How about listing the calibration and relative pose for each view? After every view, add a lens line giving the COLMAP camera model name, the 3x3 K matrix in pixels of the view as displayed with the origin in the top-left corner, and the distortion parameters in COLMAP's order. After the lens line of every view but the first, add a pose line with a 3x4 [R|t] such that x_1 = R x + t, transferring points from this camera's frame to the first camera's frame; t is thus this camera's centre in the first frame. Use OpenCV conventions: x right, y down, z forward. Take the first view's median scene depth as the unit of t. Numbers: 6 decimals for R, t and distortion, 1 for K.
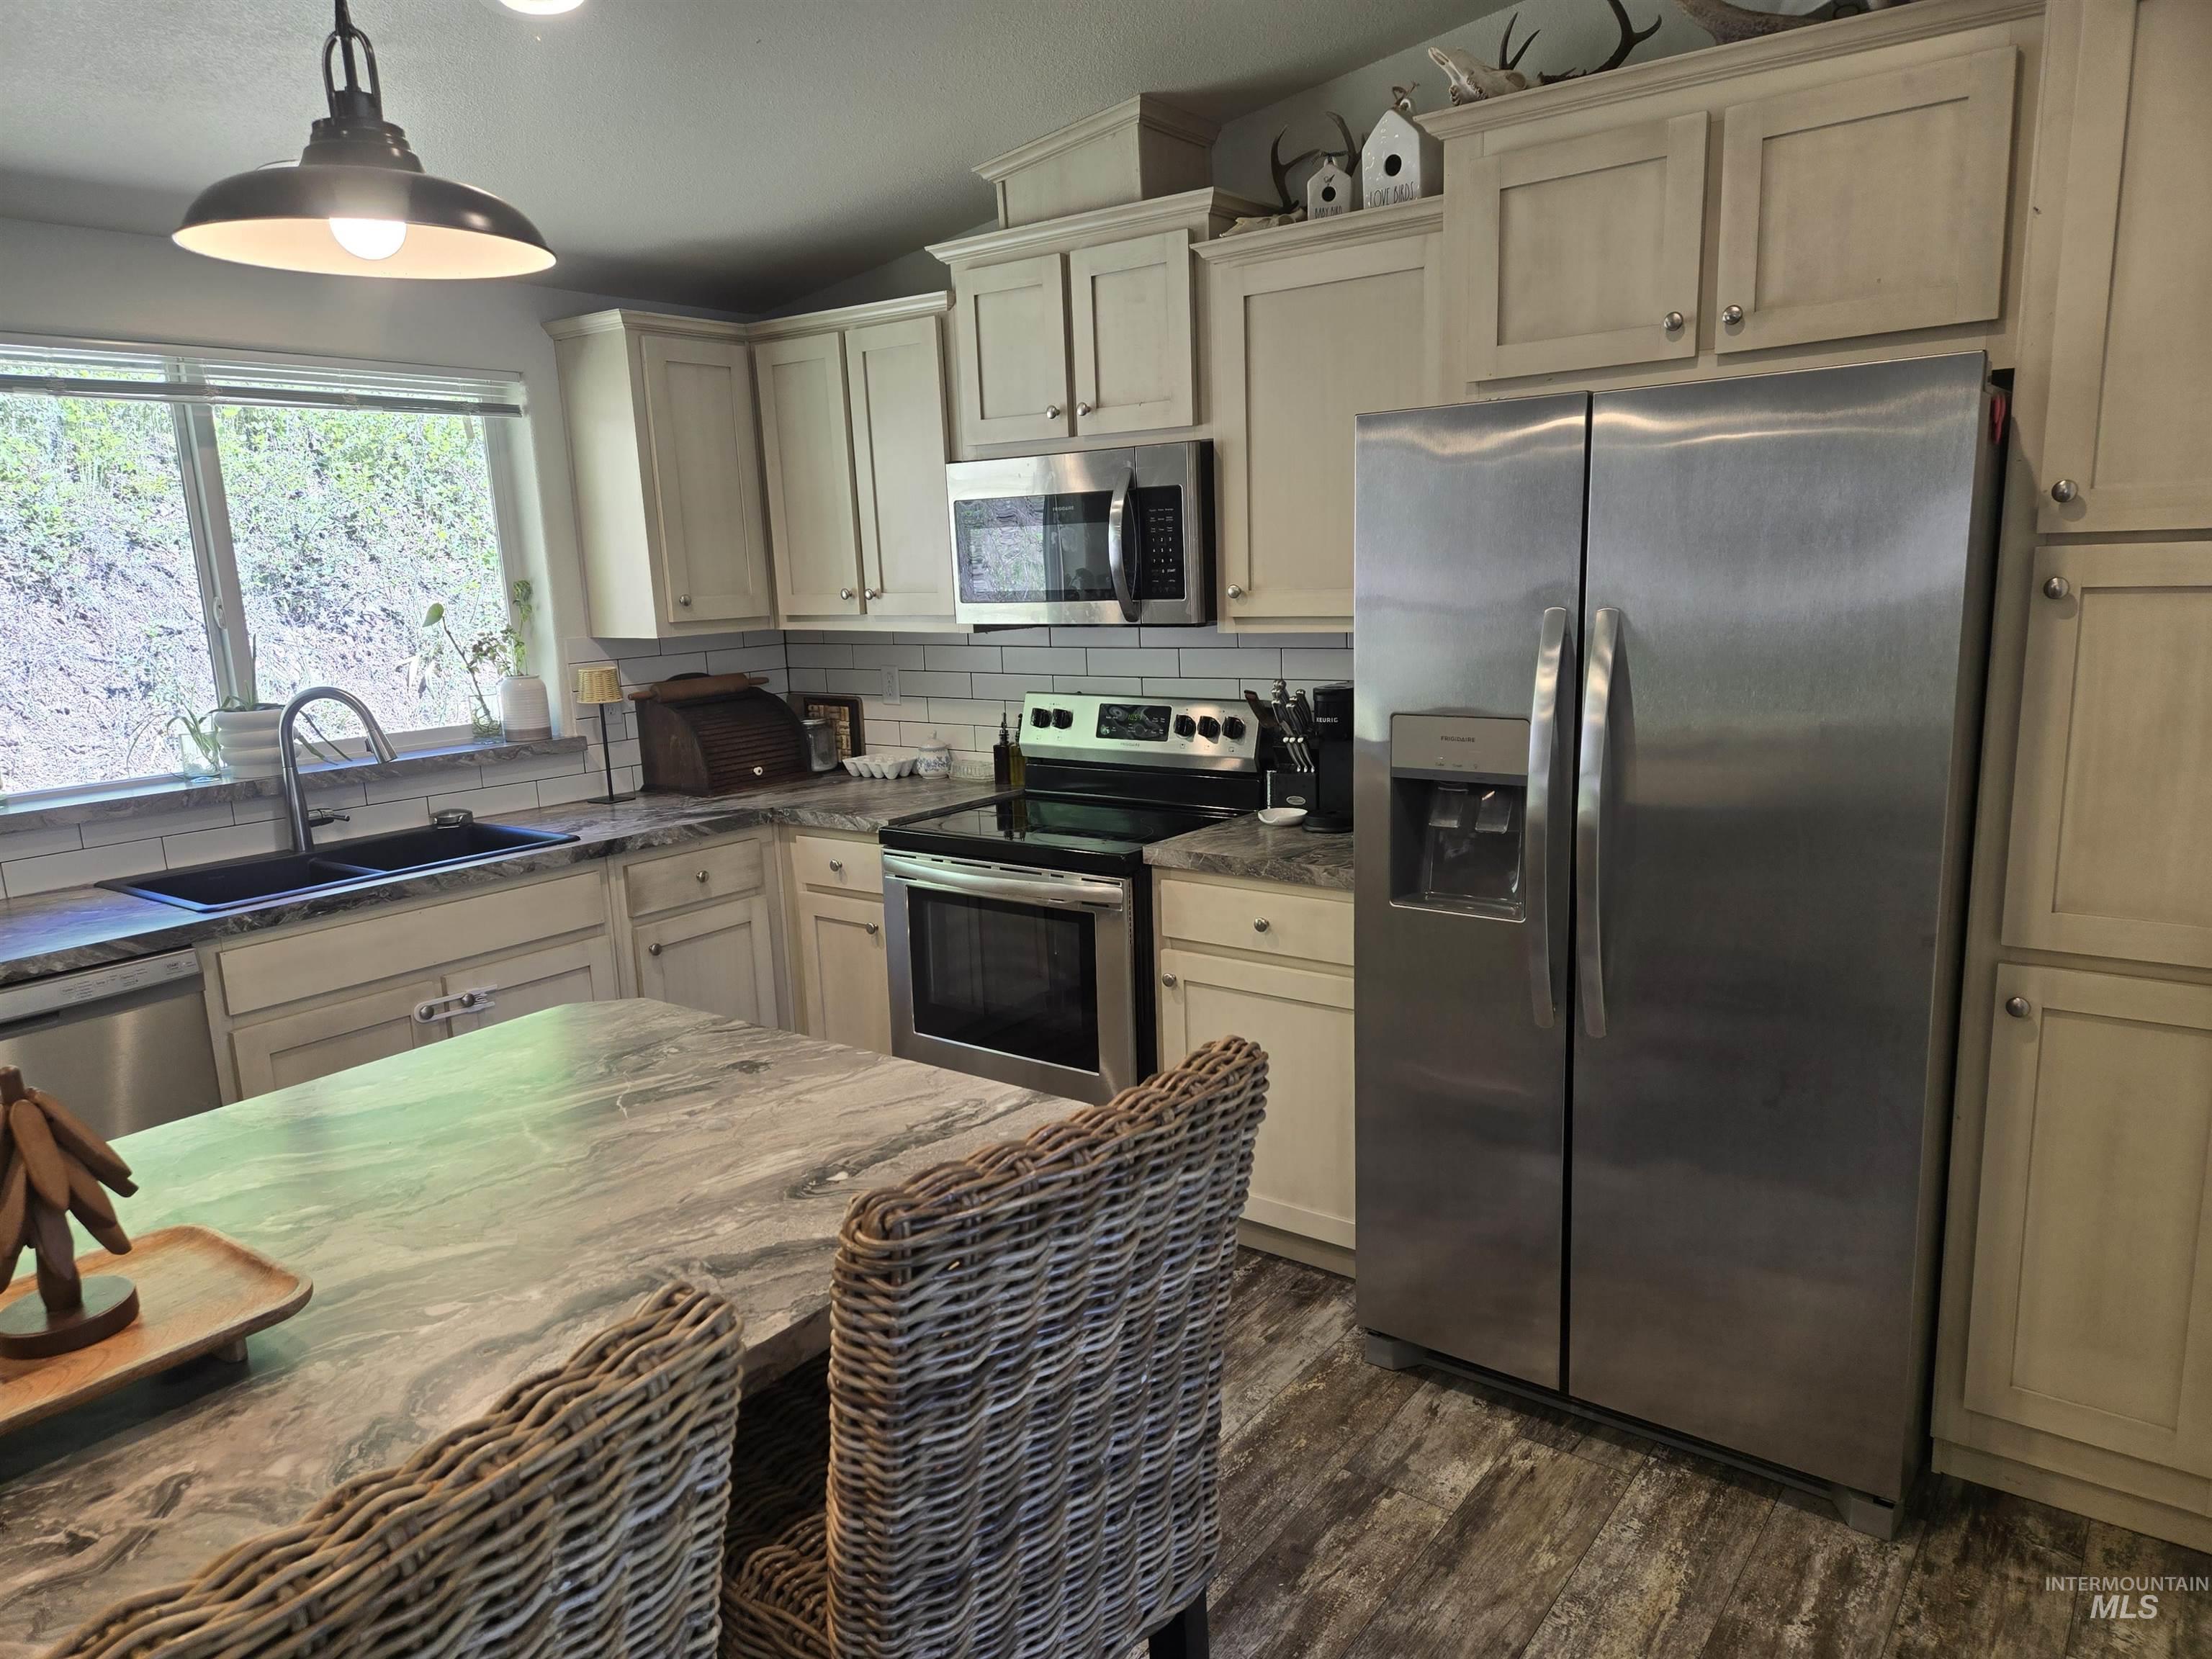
lens RADIAL K [[1464.3, 0, 1070.1], [0, 1464.3, 882.8], [0, 0, 1]] dist [0.080721, -0.070540]
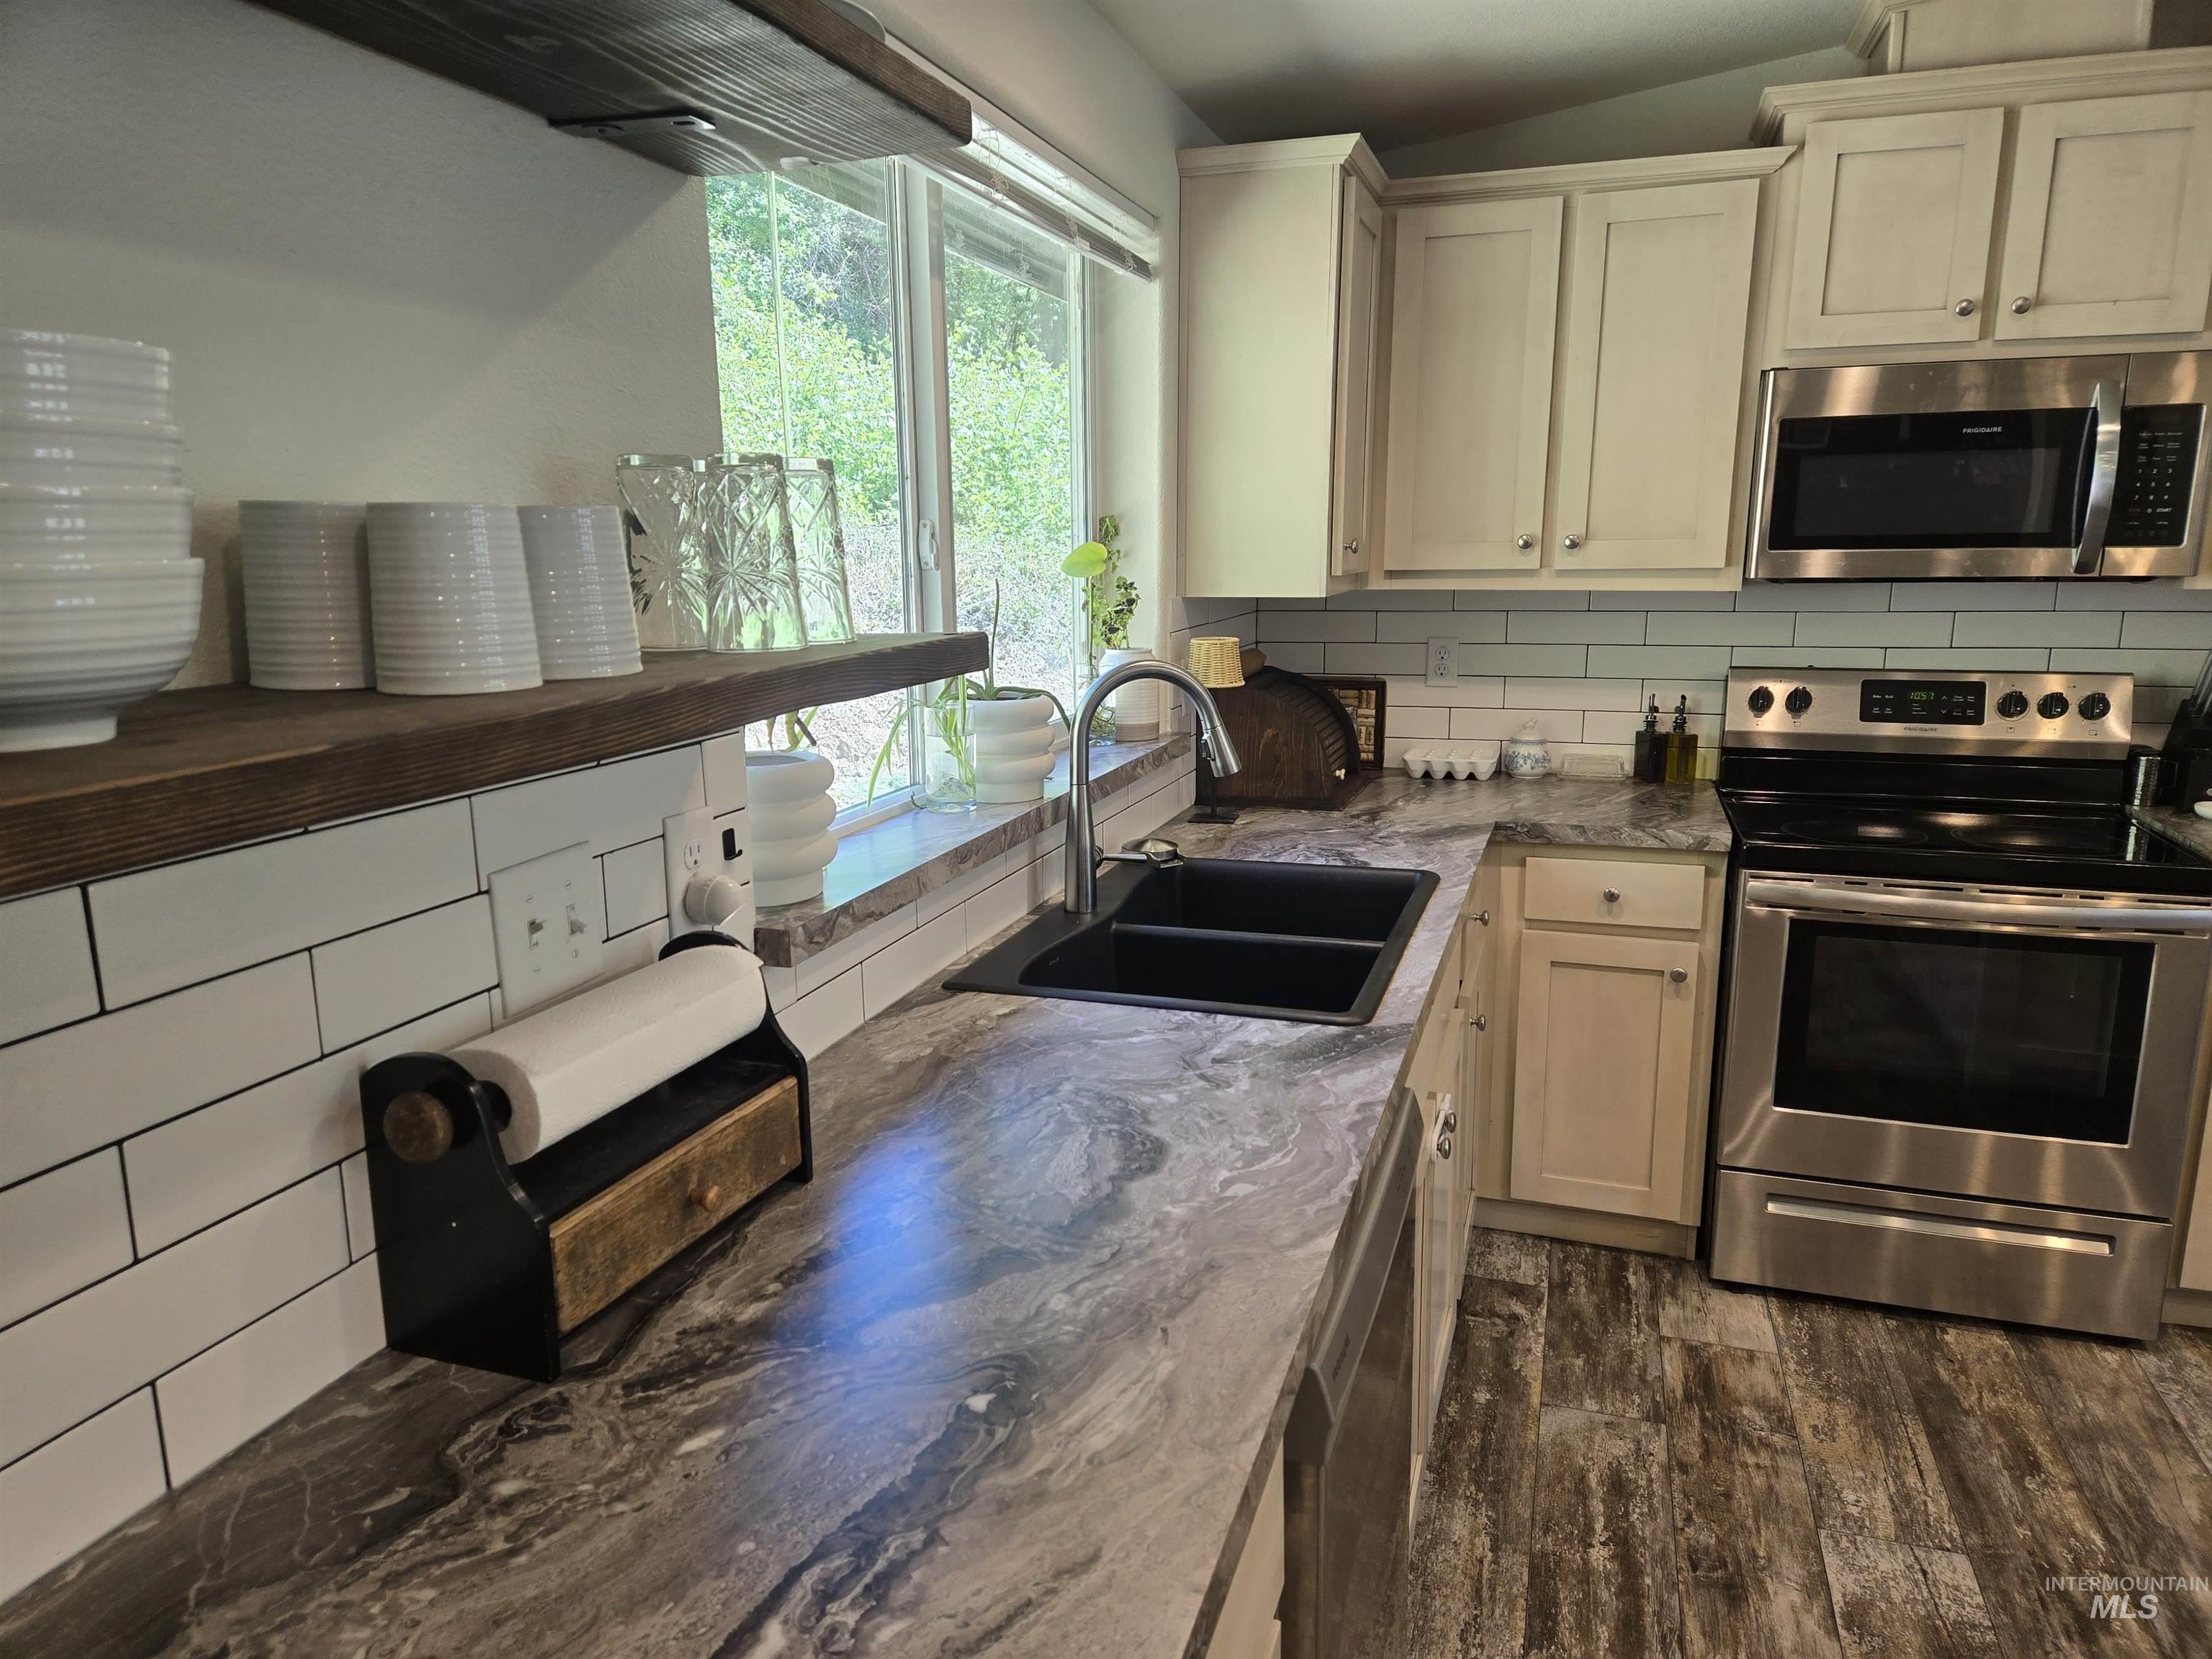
lens RADIAL K [[1464.3, 0, 1111.6], [0, 1464.3, 840.8], [0, 0, 1]] dist [0.080721, -0.070540]
pose [[0.941993, -0.044192, 0.332709, -0.646329], [0.050931, 0.998635, -0.011558, -0.044945], [-0.331745, 0.027833, 0.942959, 0.367553]]
